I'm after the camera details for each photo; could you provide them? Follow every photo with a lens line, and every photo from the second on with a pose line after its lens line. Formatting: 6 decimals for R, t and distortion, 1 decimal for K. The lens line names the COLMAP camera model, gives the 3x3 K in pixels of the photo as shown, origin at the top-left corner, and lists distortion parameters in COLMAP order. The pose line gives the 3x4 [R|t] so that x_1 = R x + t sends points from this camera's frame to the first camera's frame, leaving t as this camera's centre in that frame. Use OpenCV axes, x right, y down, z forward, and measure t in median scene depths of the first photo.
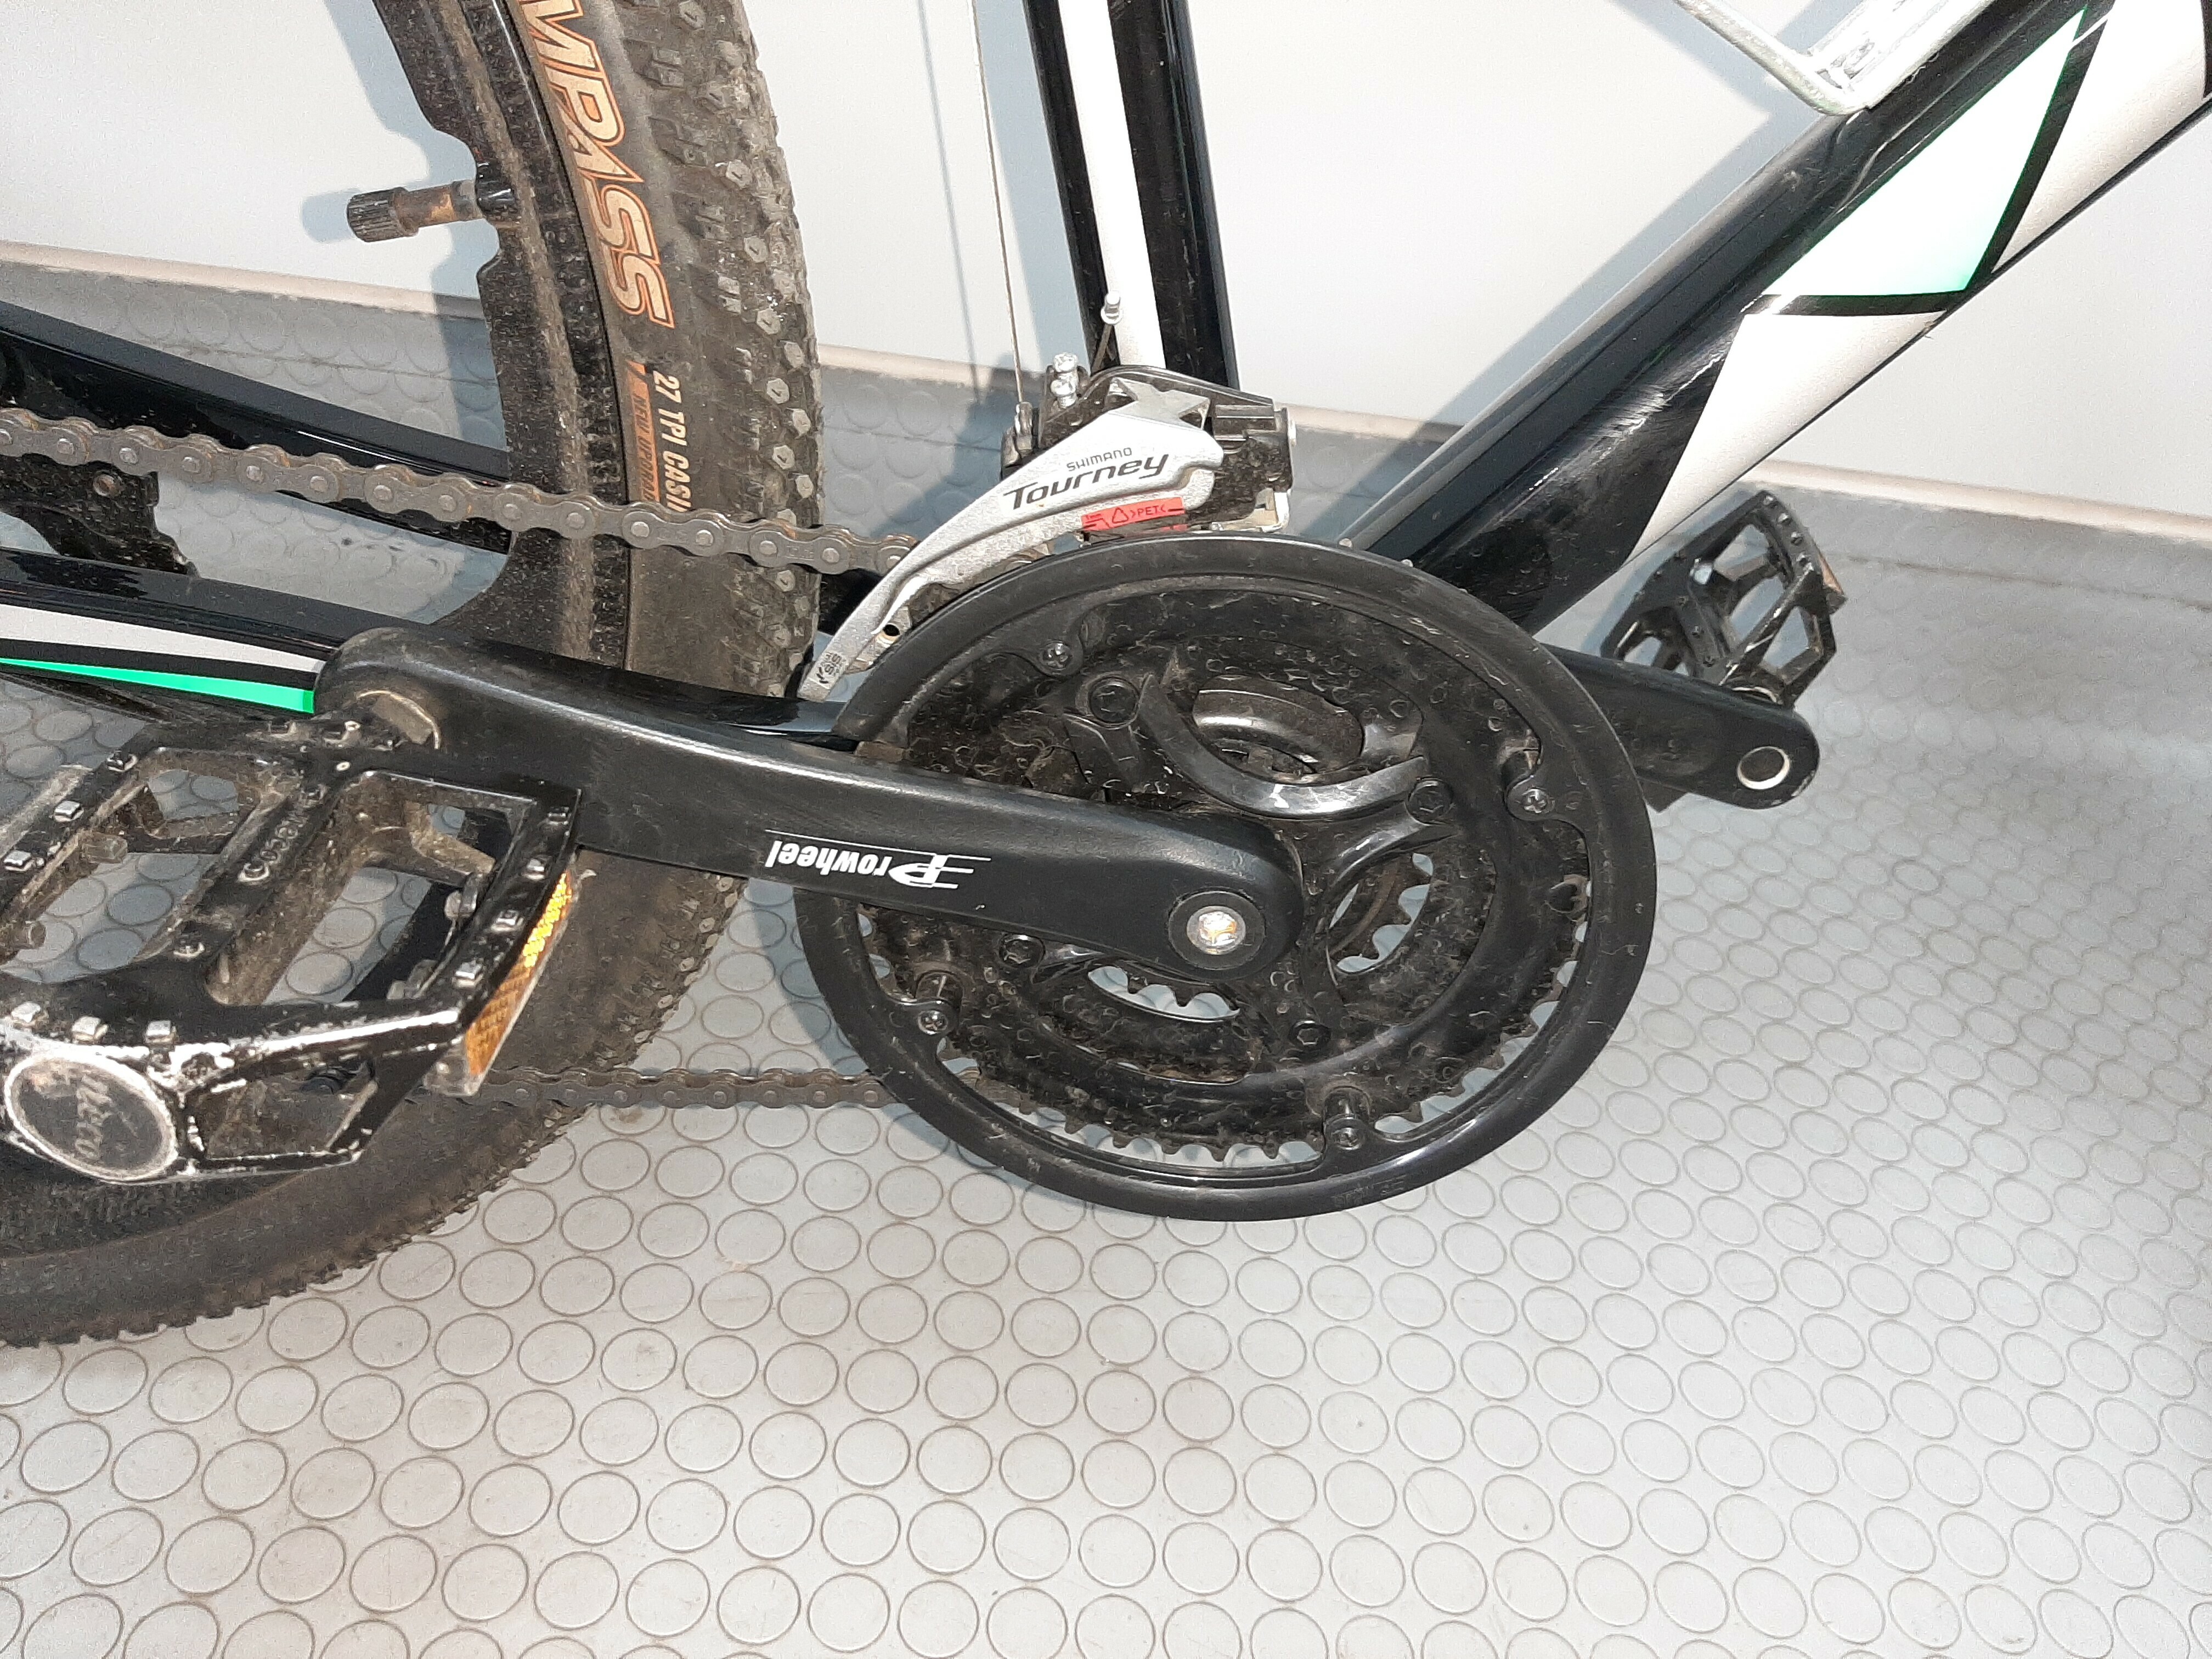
lens RADIAL K [[1723.1, 0, 1125.8], [0, 1723.1, 836.5], [0, 0, 1]] dist [0.048471, -0.105080]
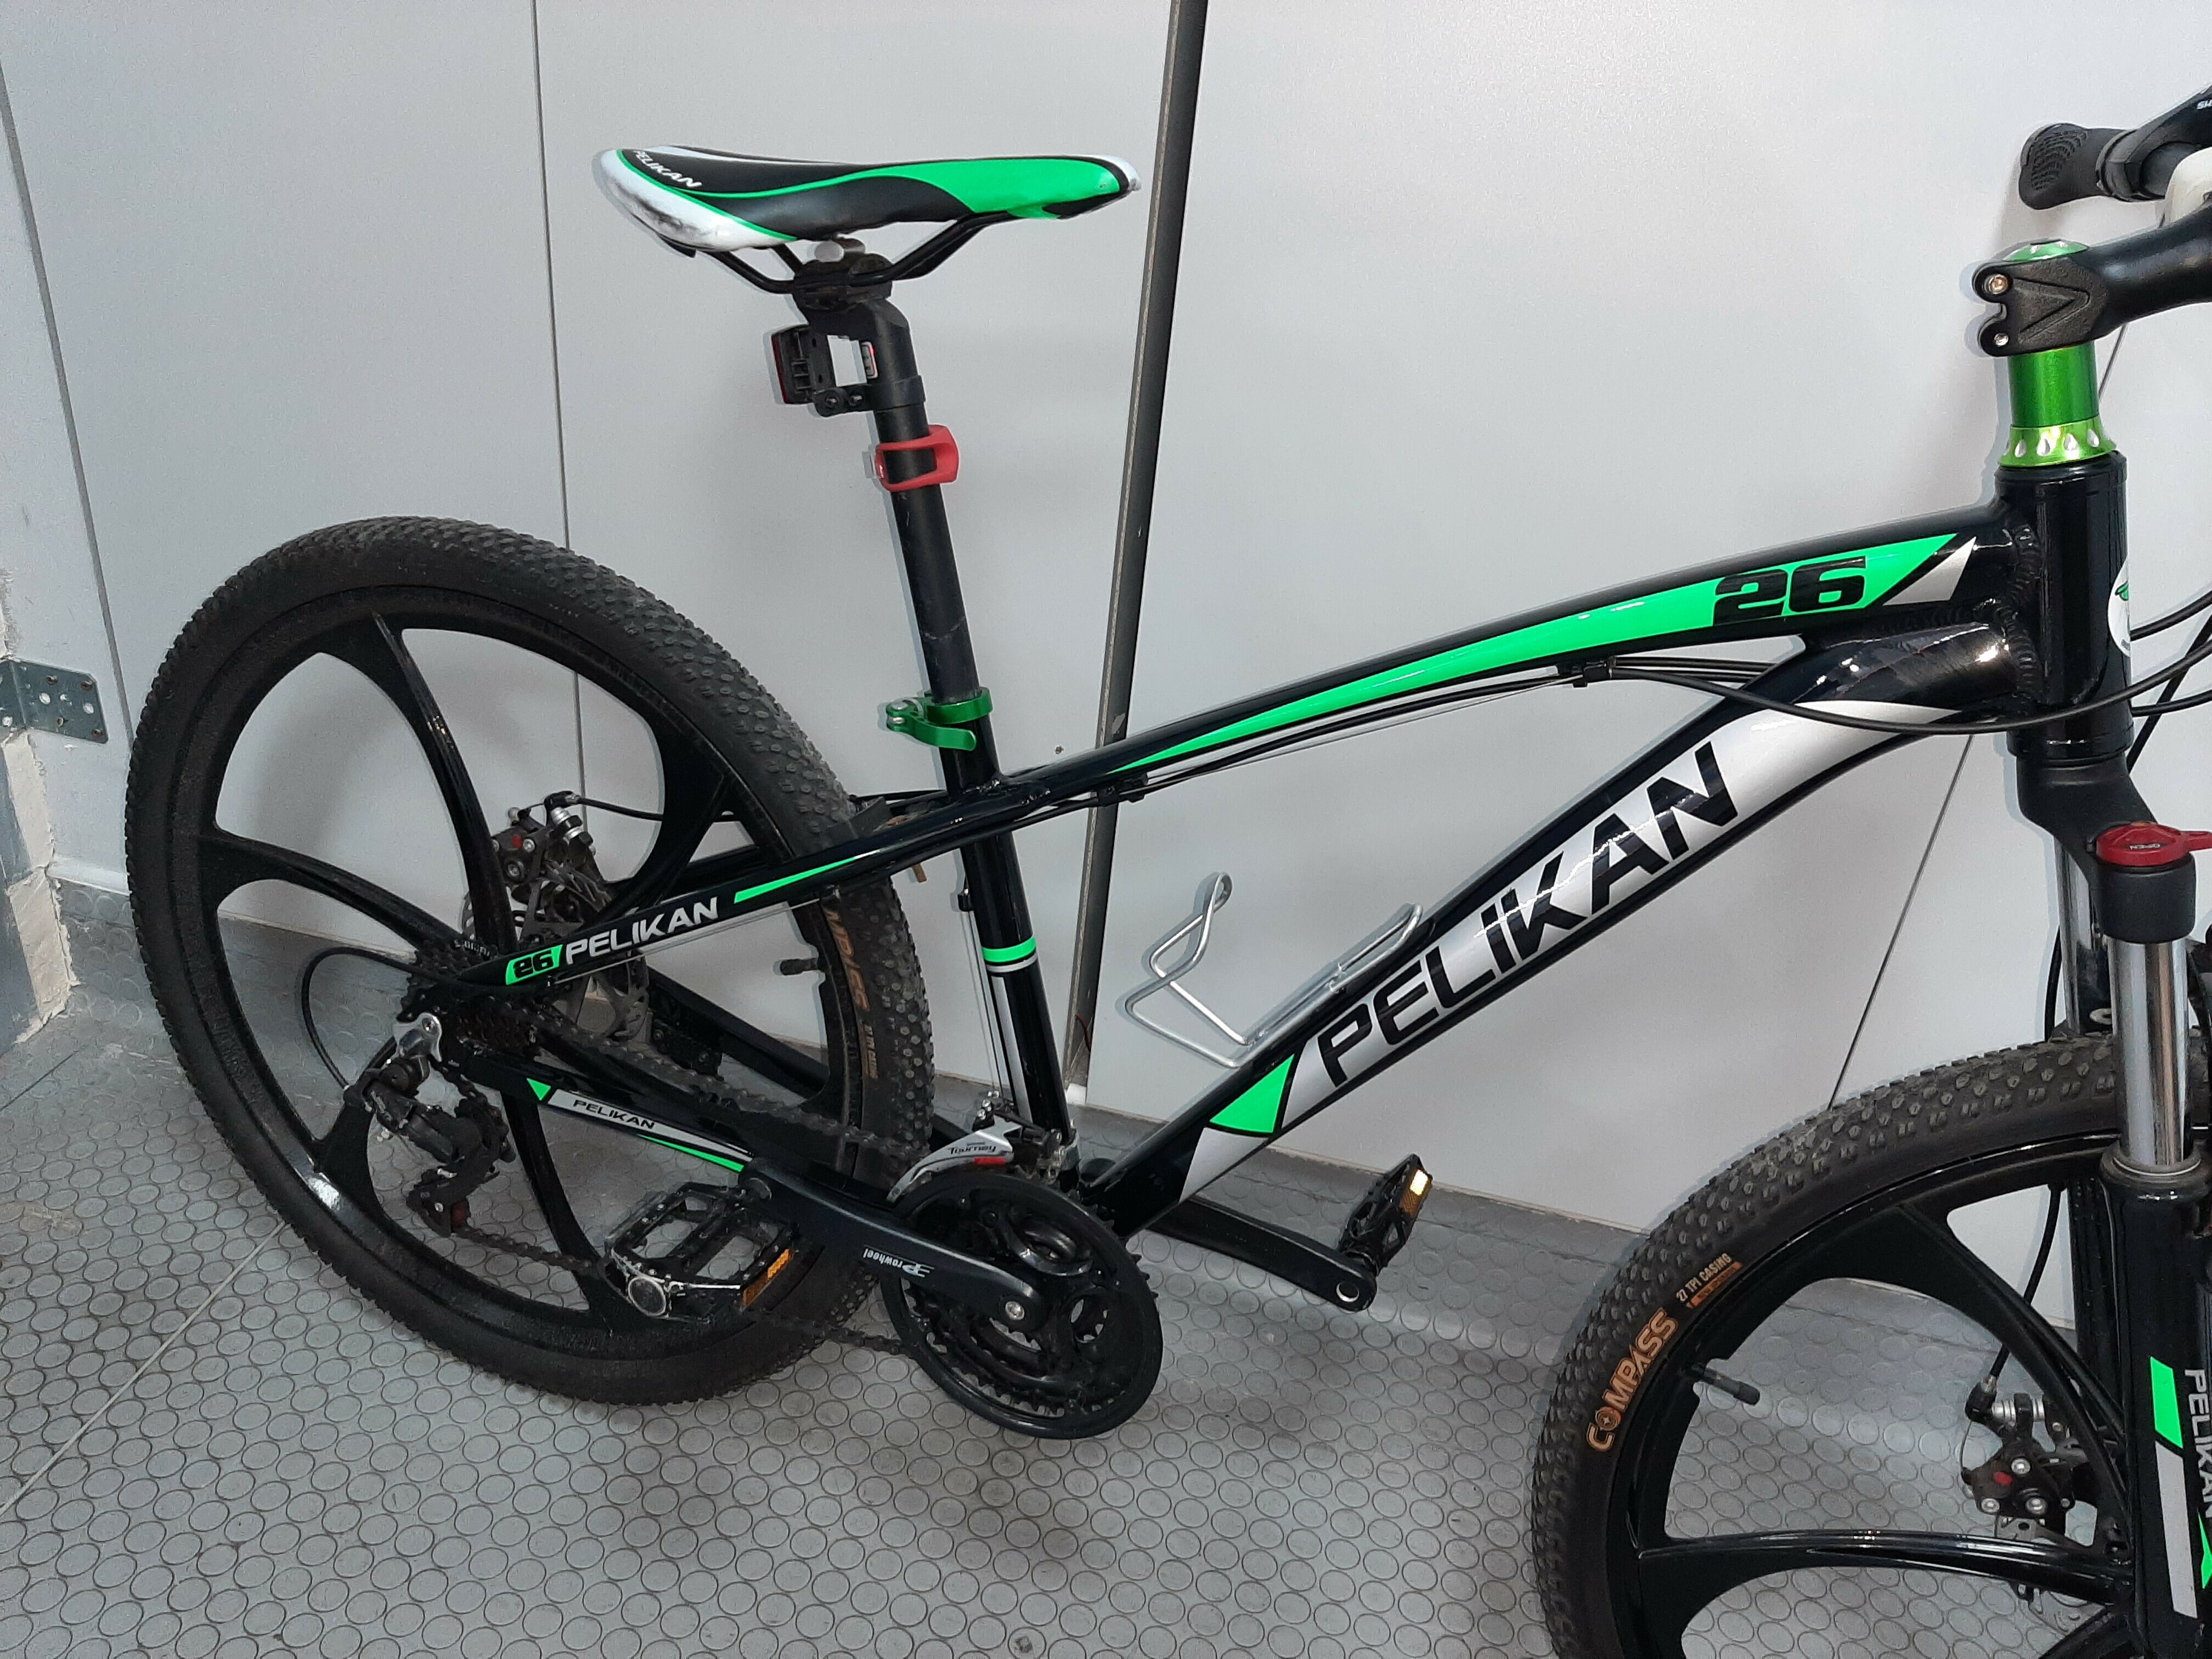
lens RADIAL K [[1648.0, 0, 1110.7], [0, 1648.0, 859.7], [0, 0, 1]] dist [0.088933, -0.154193]
pose [[0.947234, 0.118930, -0.297663, 0.958406], [-0.177965, 0.967476, -0.179775, -0.206494], [0.266601, 0.223263, 0.937591, -1.694327]]
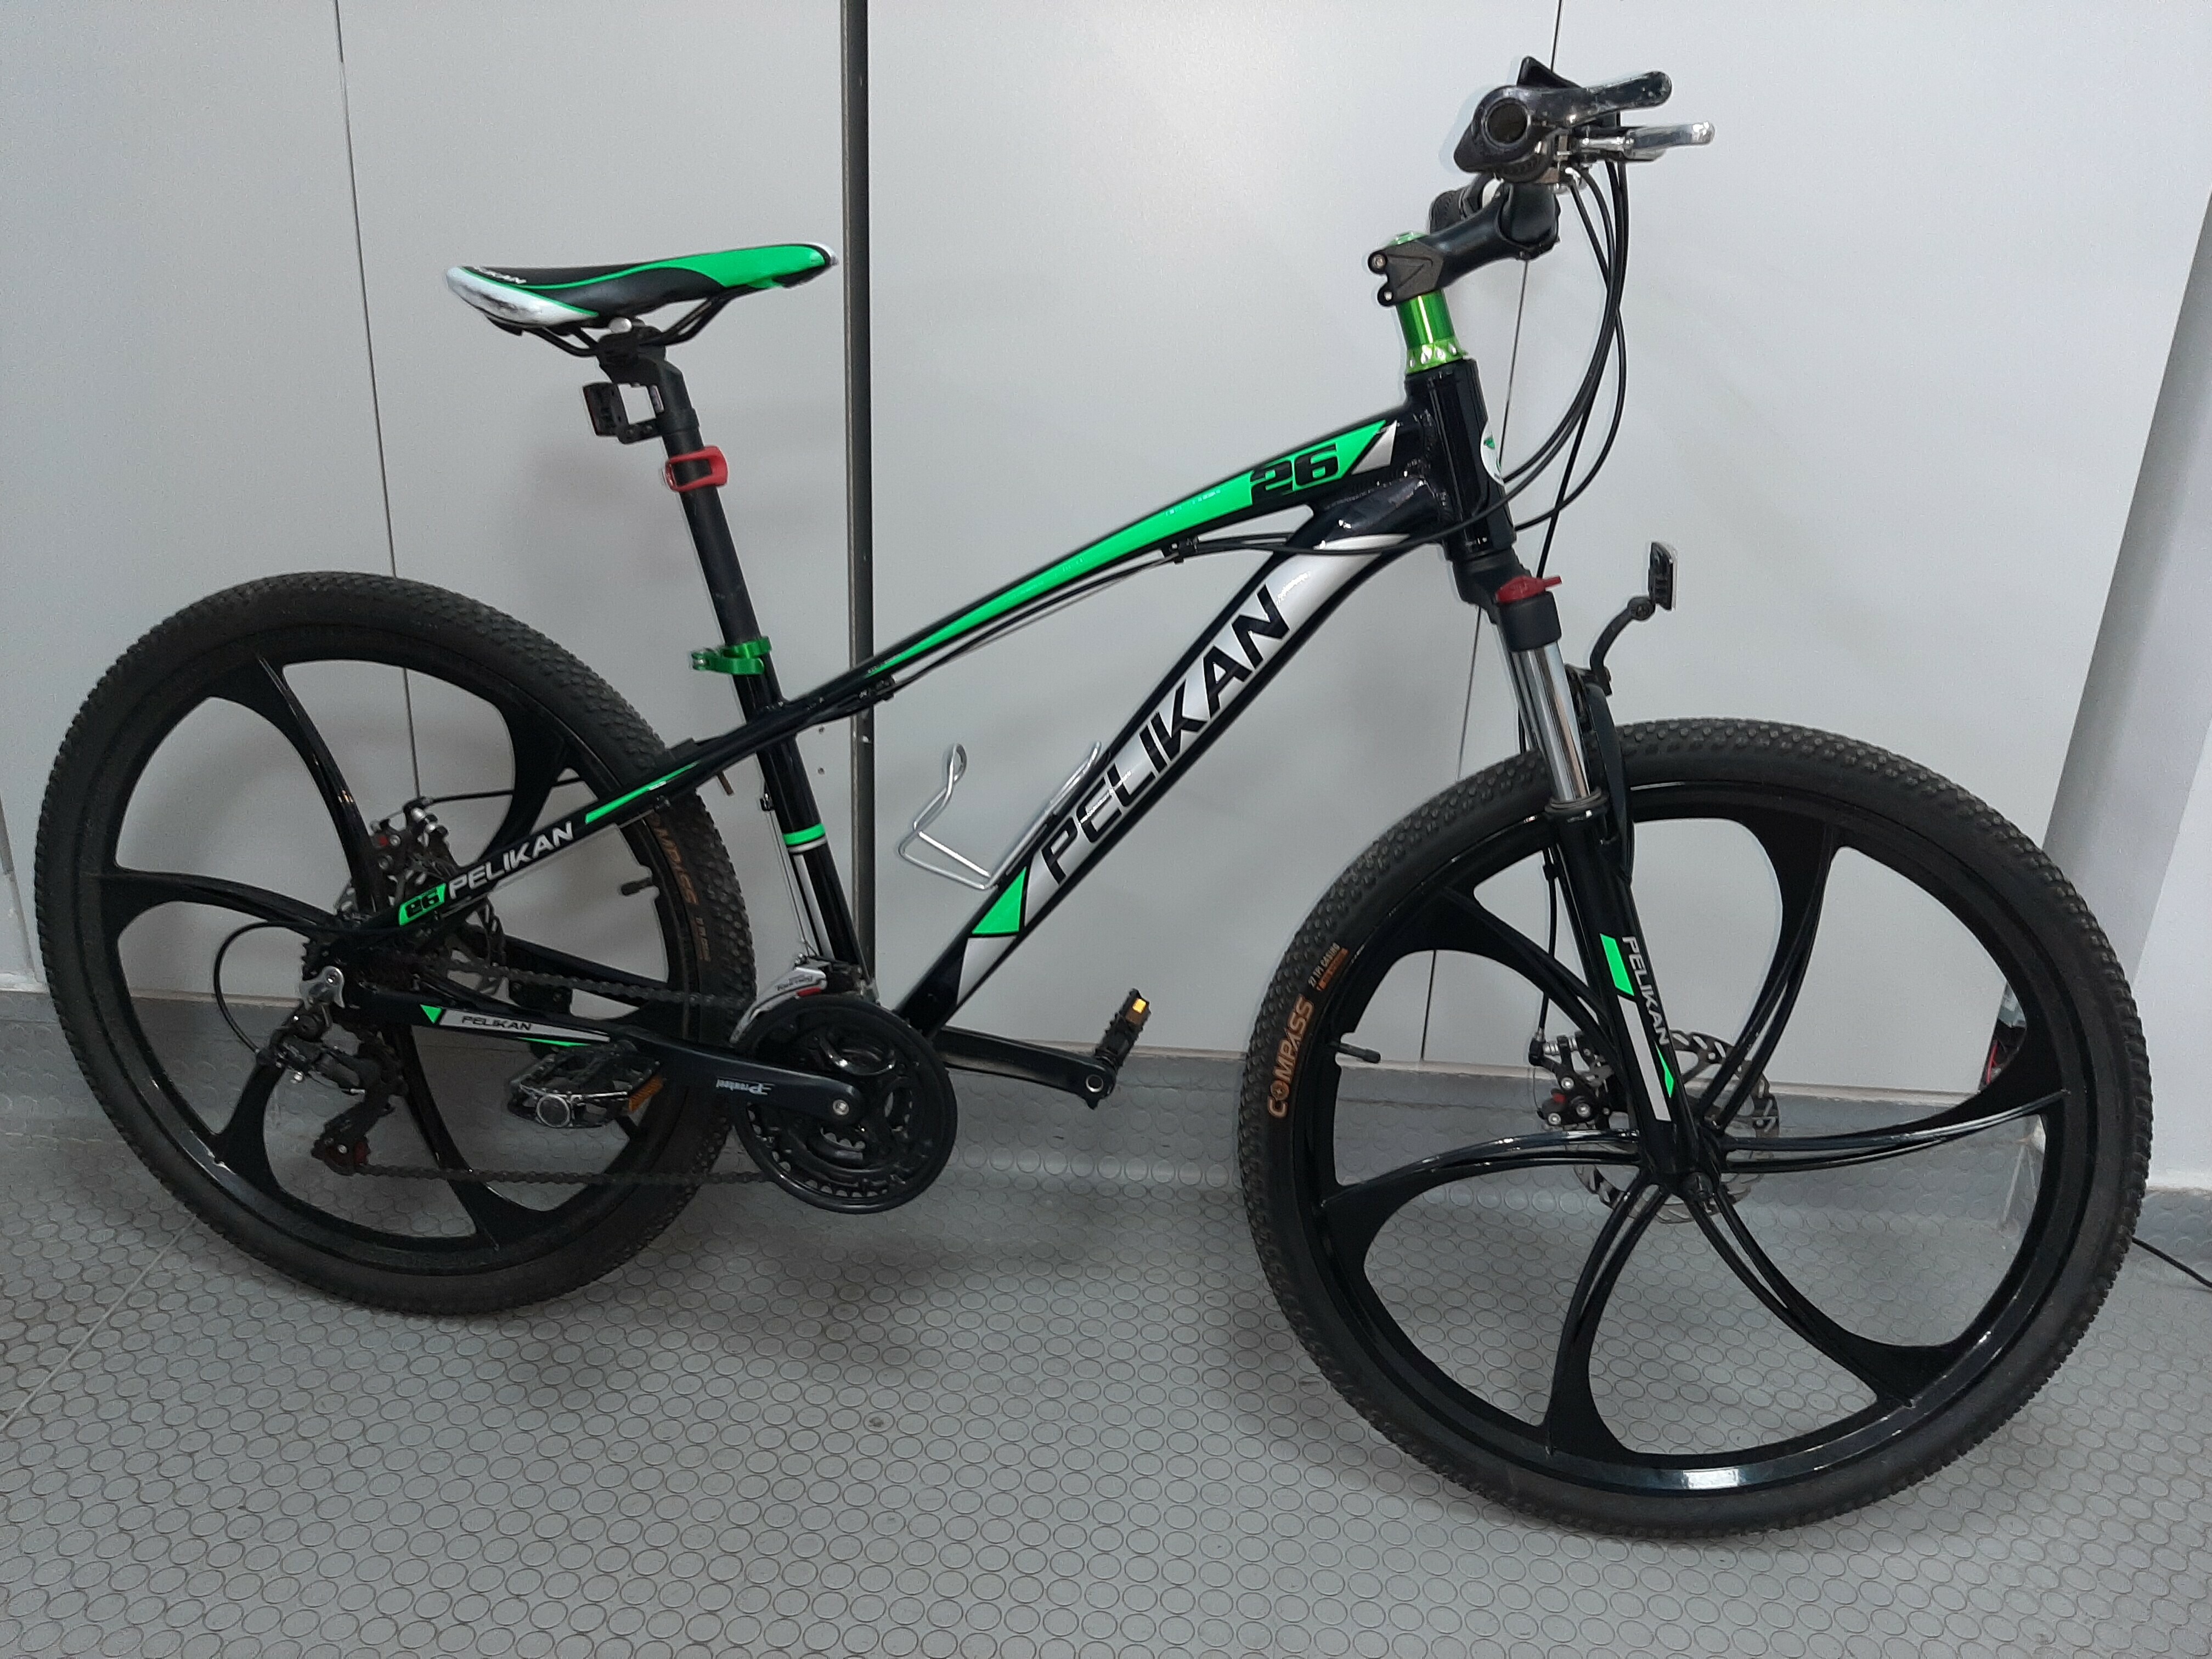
lens RADIAL K [[1654.0, 0, 1079.0], [0, 1654.0, 856.9], [0, 0, 1]] dist [0.084885, -0.159265]
pose [[0.984581, -0.032998, -0.171788, 1.219465], [-0.022830, 0.949407, -0.313219, 0.657009], [0.173433, 0.312311, 0.934014, -2.418972]]
